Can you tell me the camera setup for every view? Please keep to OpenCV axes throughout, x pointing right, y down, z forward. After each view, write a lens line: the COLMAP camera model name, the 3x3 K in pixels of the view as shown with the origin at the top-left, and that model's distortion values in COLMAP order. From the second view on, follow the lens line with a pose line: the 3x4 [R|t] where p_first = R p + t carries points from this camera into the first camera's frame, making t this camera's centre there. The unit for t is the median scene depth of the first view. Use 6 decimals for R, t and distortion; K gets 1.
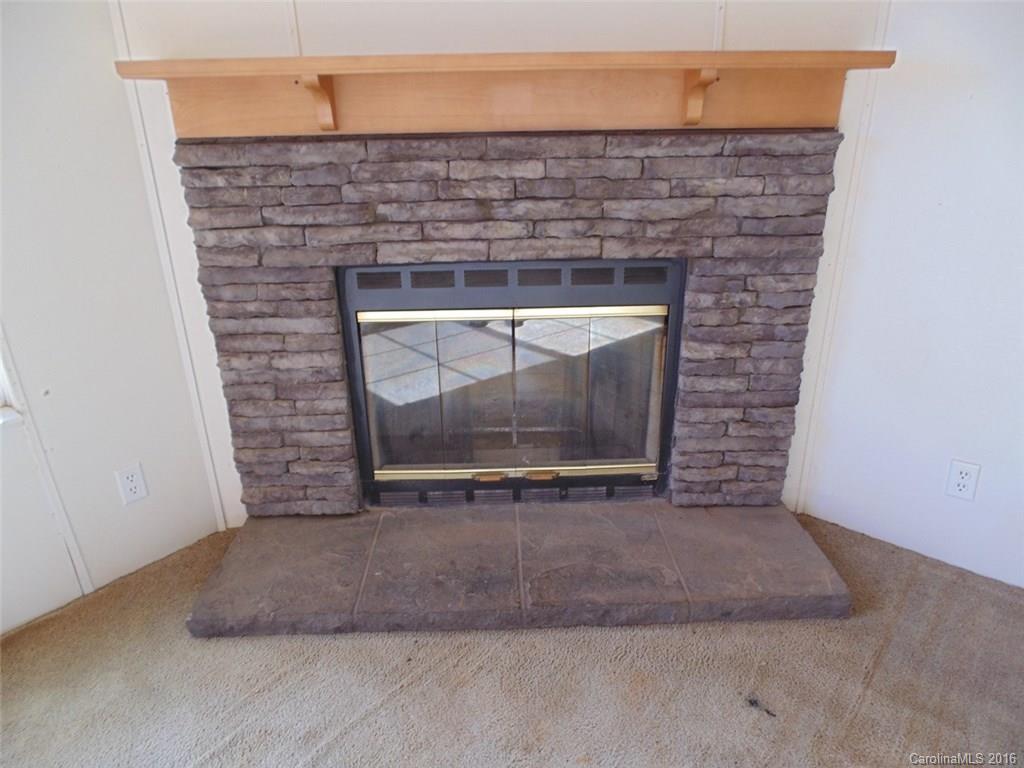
lens RADIAL K [[679.1, 0, 516.1], [0, 679.1, 378.5], [0, 0, 1]] dist [-0.006070, -0.000664]
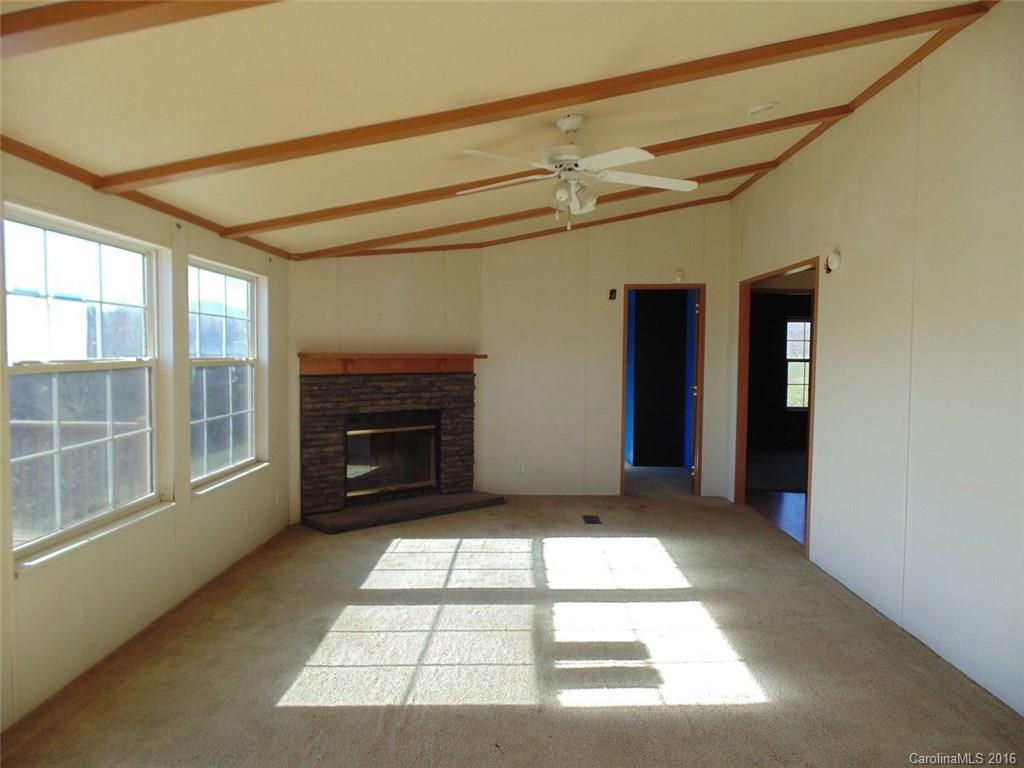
lens RADIAL K [[679.1, 0, 516.1], [0, 679.1, 378.5], [0, 0, 1]] dist [-0.006070, -0.000664]
pose [[0.777061, -0.001582, 0.629423, -1.609196], [0.218338, 0.938583, -0.267192, 0.672216], [-0.590343, 0.345051, 0.729682, -1.756430]]
